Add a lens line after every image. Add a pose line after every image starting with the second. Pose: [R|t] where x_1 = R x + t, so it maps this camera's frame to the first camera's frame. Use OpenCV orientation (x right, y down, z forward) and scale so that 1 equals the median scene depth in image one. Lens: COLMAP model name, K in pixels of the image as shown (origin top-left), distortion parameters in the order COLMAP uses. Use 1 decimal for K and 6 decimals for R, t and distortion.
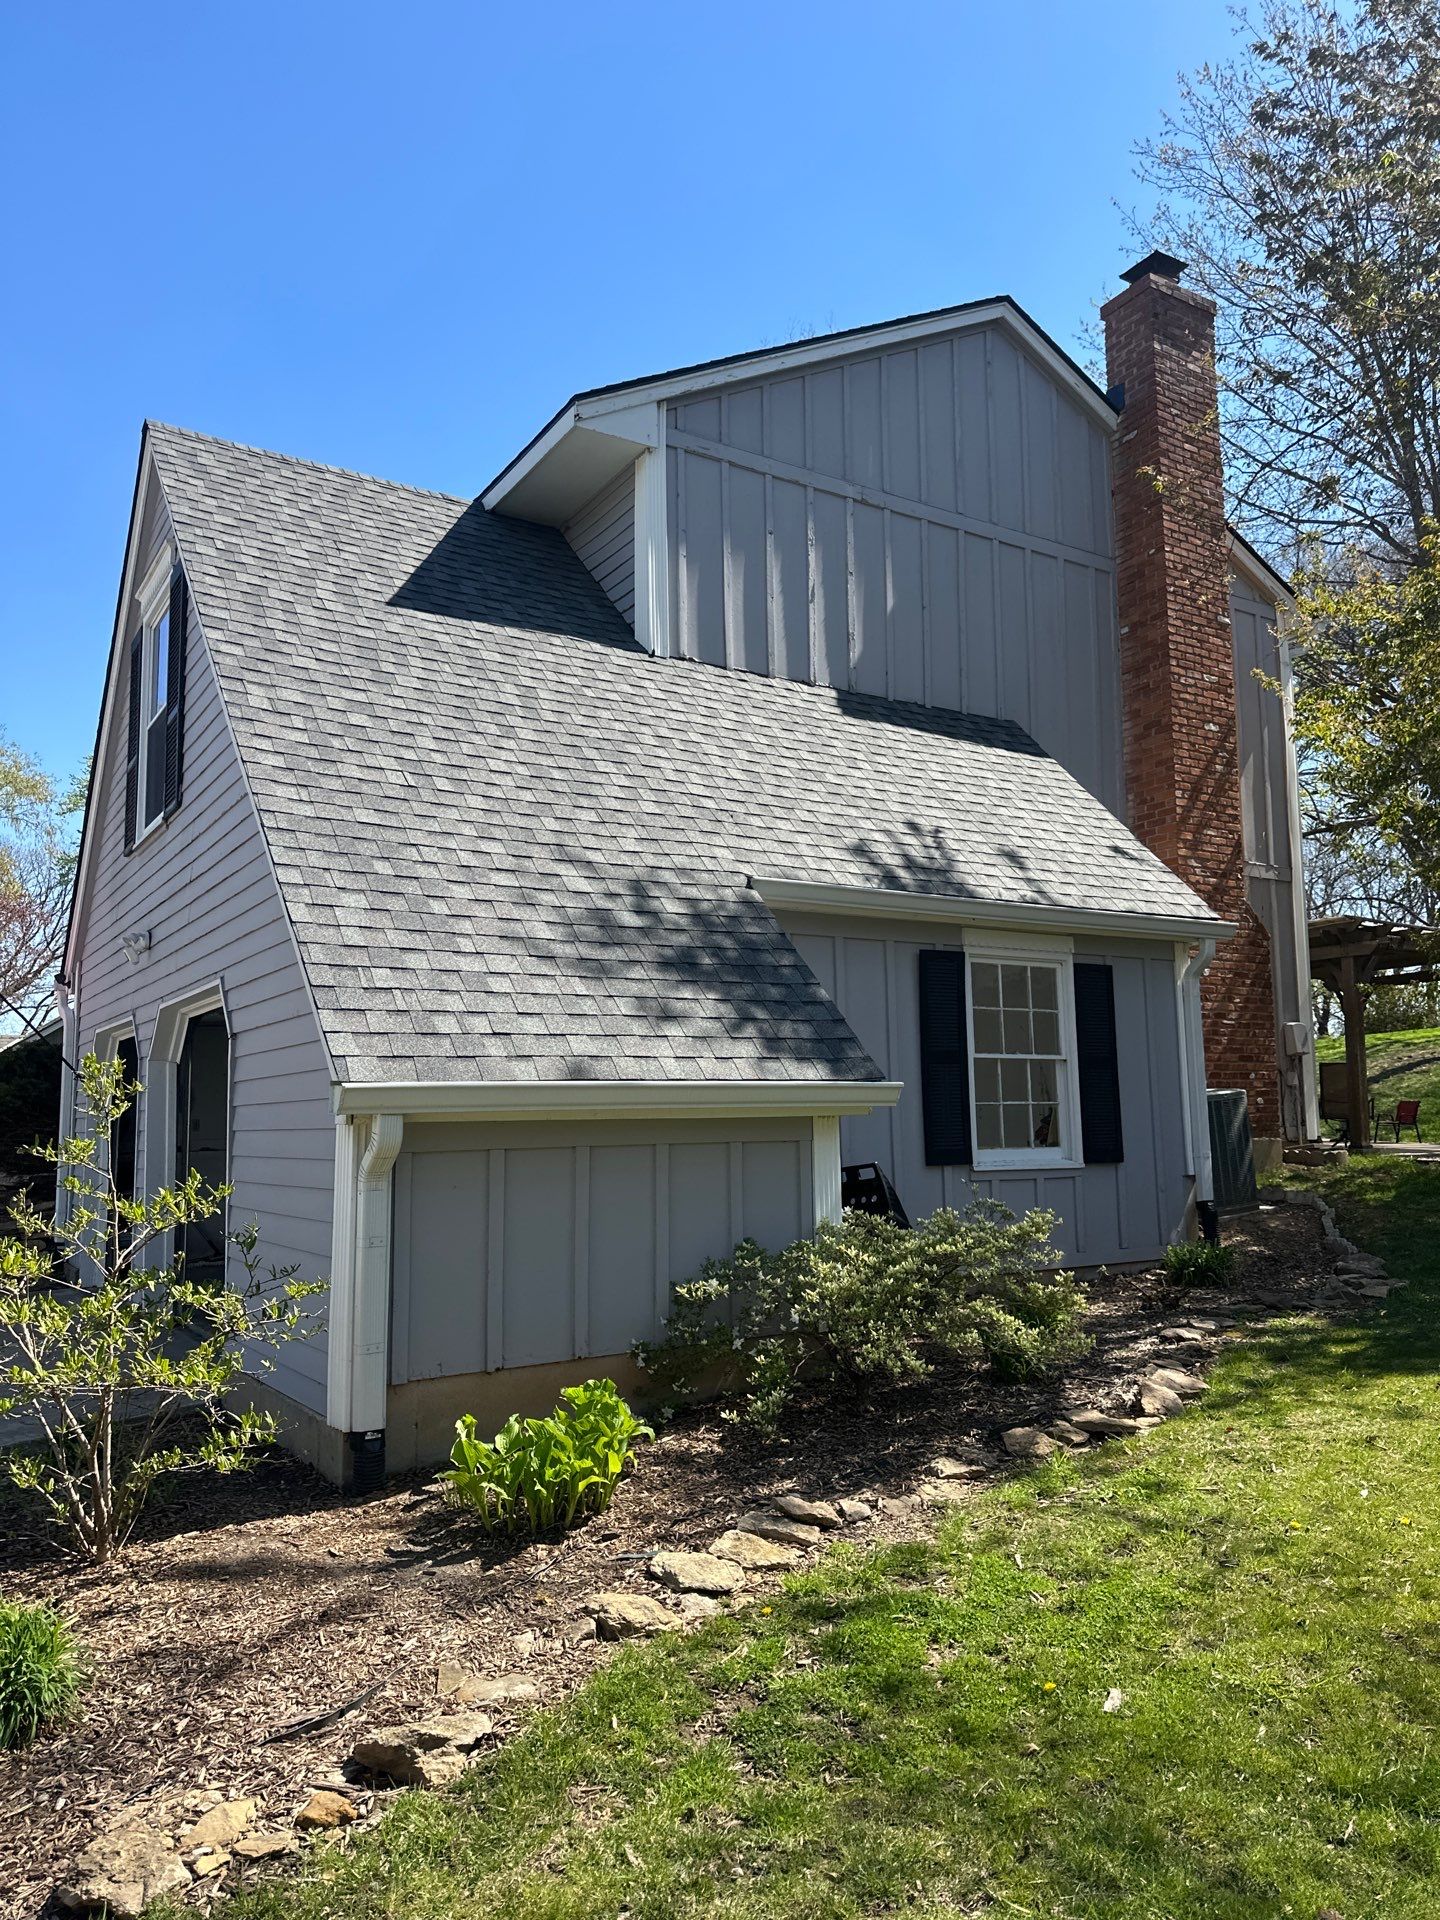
lens RADIAL K [[1350.3, 0, 720.0], [0, 1350.3, 960.0], [0, 0, 1]] dist [0.073003, 0.000242]
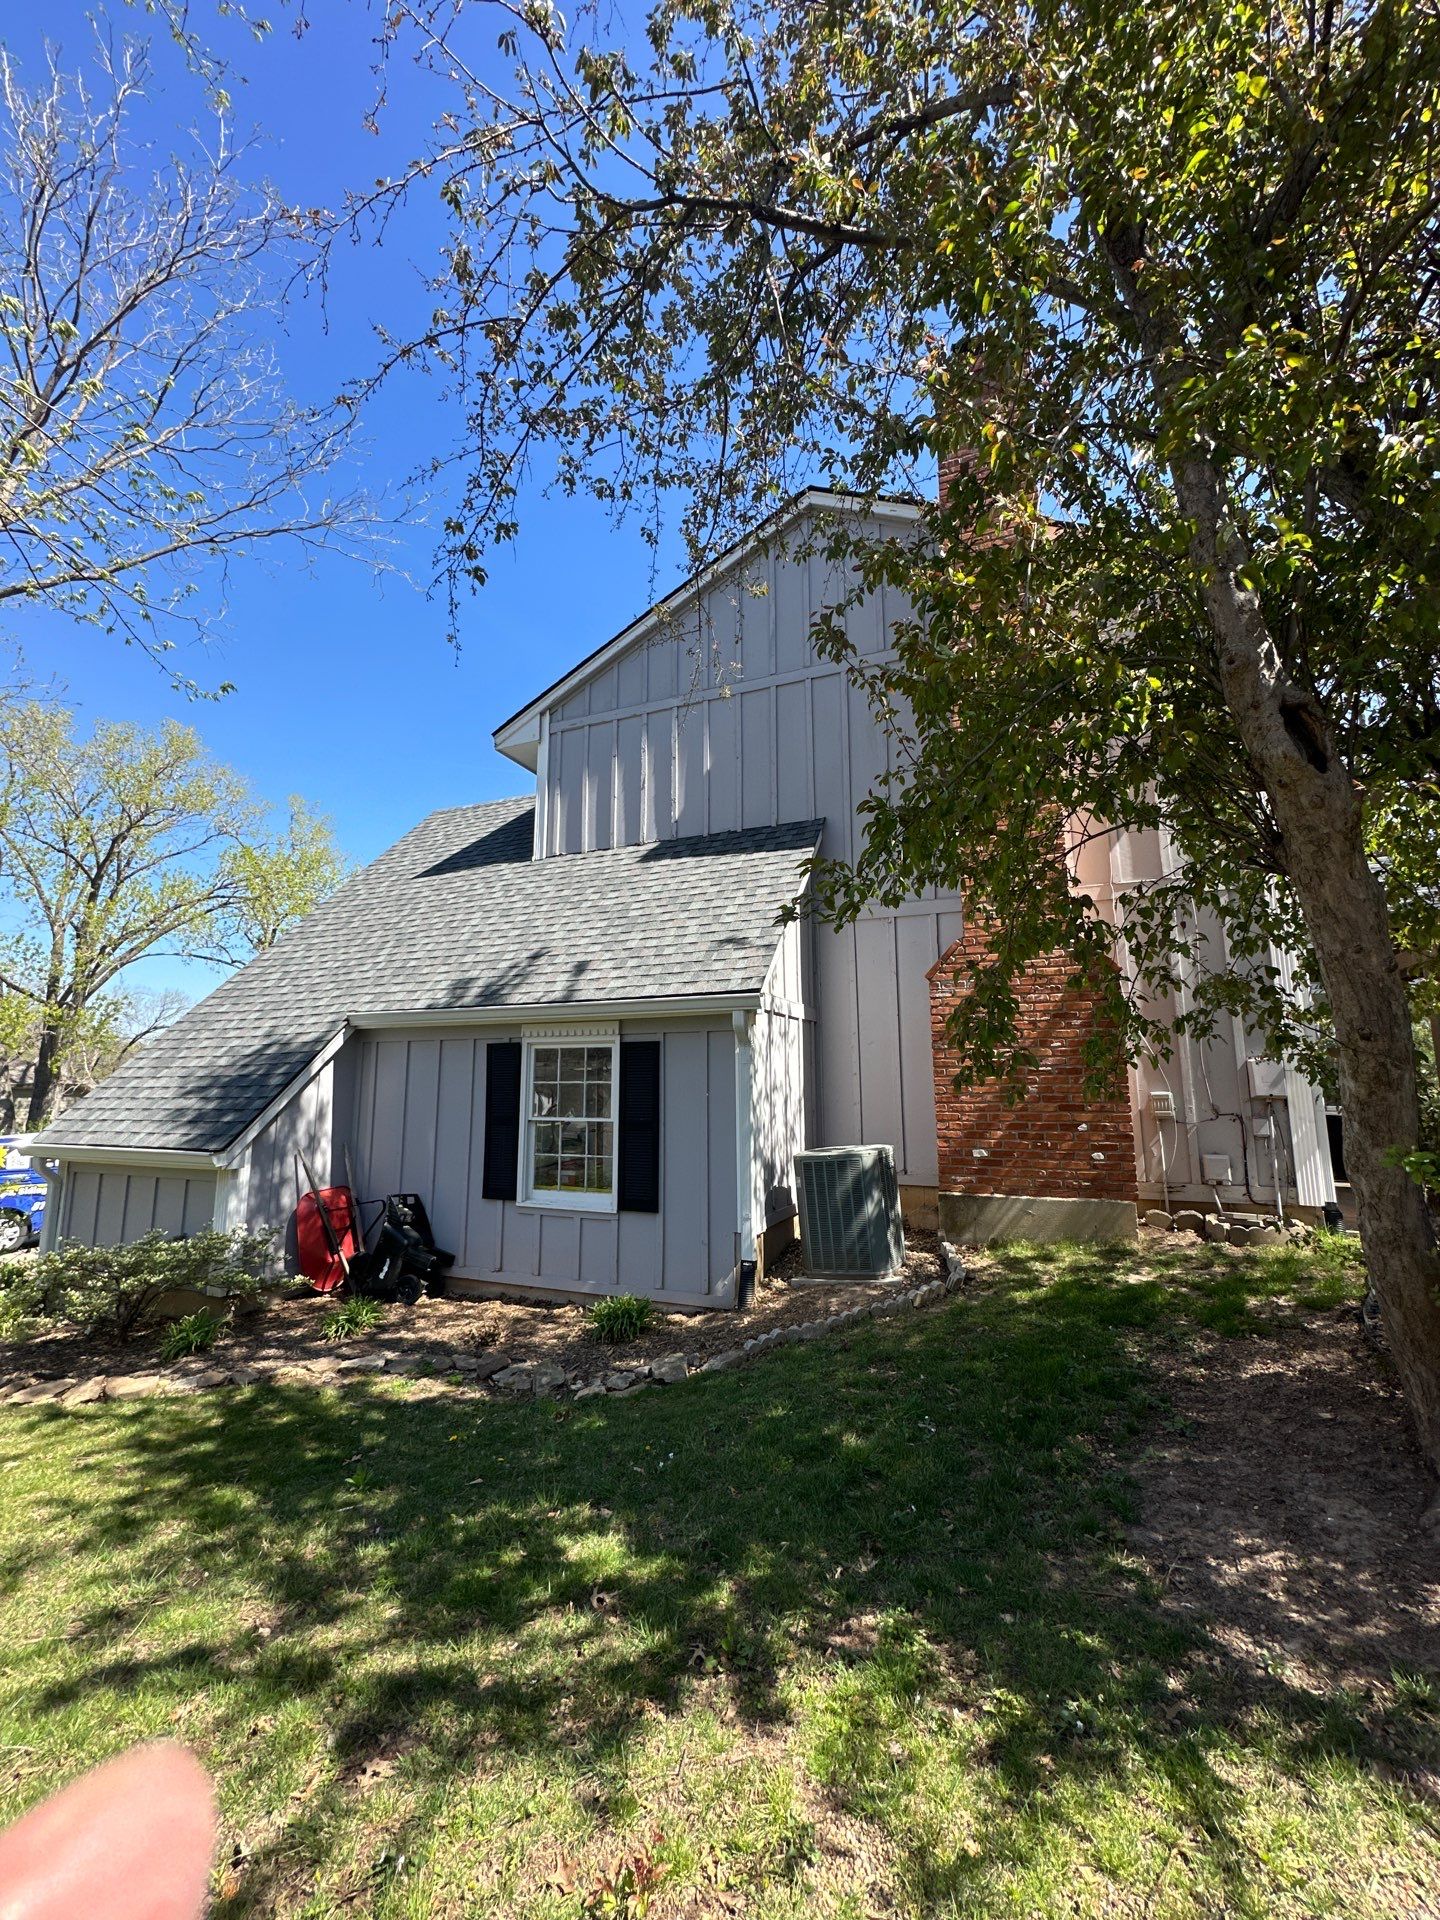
lens RADIAL K [[760.0, 0, 720.0], [0, 760.0, 960.0], [0, 0, 1]] dist [0.002595, 0.000302]
pose [[0.566990, -0.115994, -0.815517, 0.842143], [0.091263, 0.992786, -0.077757, -0.009480], [0.818653, -0.030339, 0.573486, 0.651283]]
